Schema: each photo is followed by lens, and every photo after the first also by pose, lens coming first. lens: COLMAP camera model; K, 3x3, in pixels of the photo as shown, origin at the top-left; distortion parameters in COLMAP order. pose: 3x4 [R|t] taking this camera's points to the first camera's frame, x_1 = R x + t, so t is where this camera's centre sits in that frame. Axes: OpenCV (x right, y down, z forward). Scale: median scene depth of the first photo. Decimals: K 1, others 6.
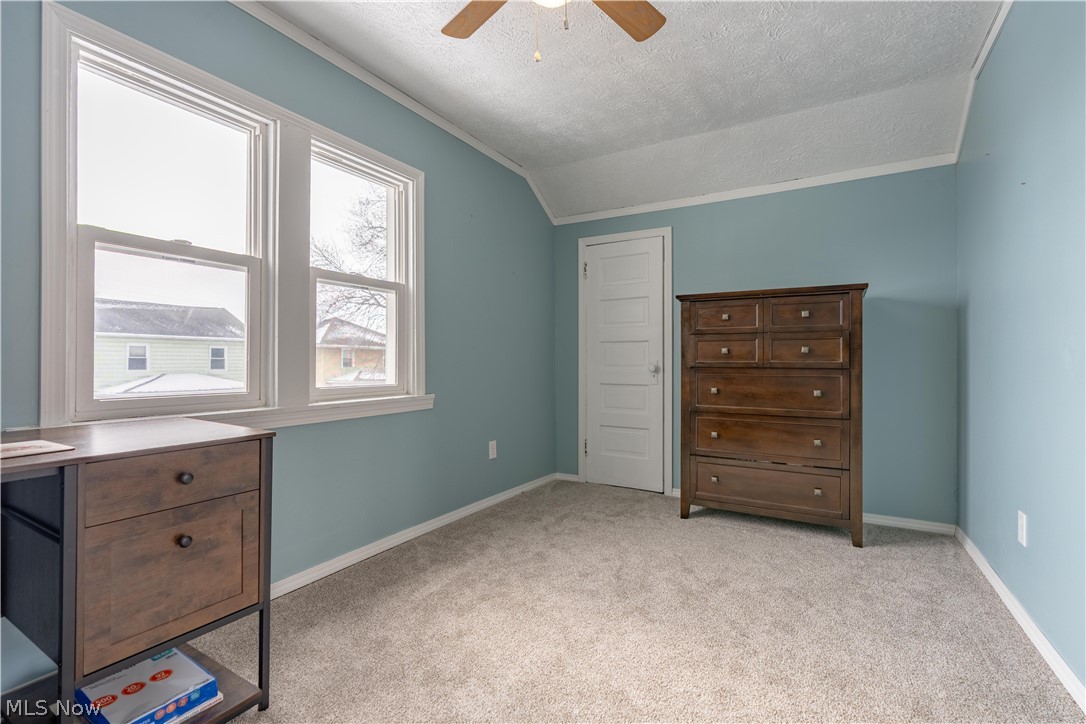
lens RADIAL K [[484.7, 0, 543.6], [0, 484.7, 360.5], [0, 0, 1]] dist [-0.006382, 0.002785]
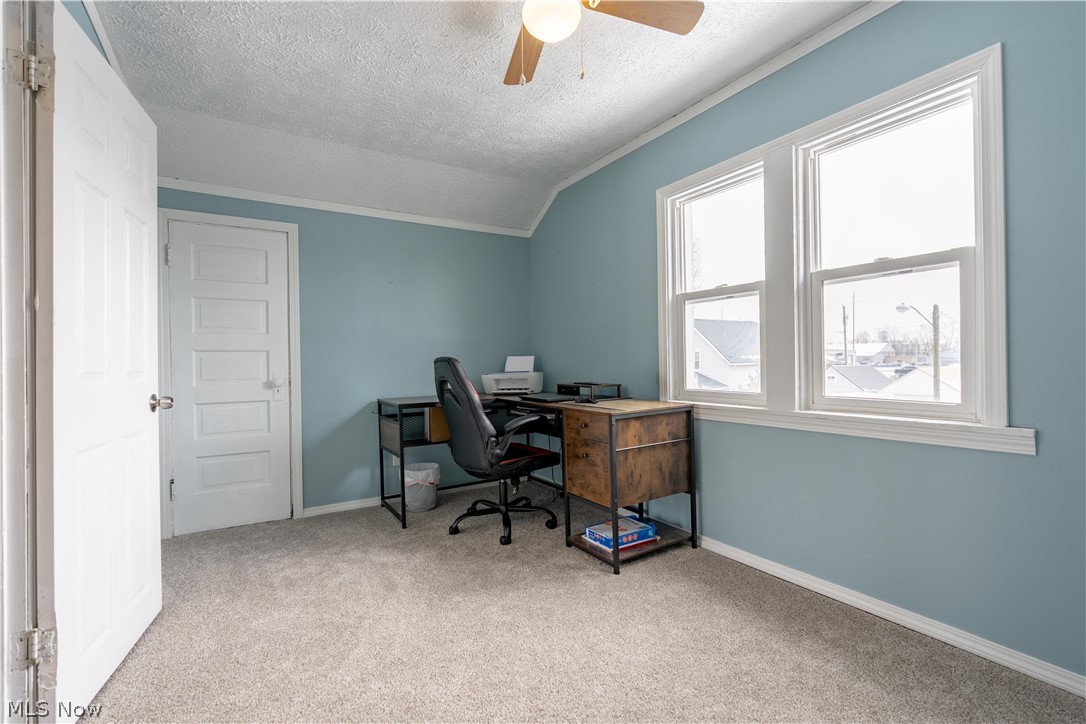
lens RADIAL K [[484.7, 0, 544.3], [0, 484.7, 360.6], [0, 0, 1]] dist [-0.006382, 0.002785]
pose [[-0.465386, 0.008652, -0.885066, 0.652540], [0.019299, 0.999814, -0.000374, -0.024800], [0.884898, -0.017255, -0.465466, 0.982306]]
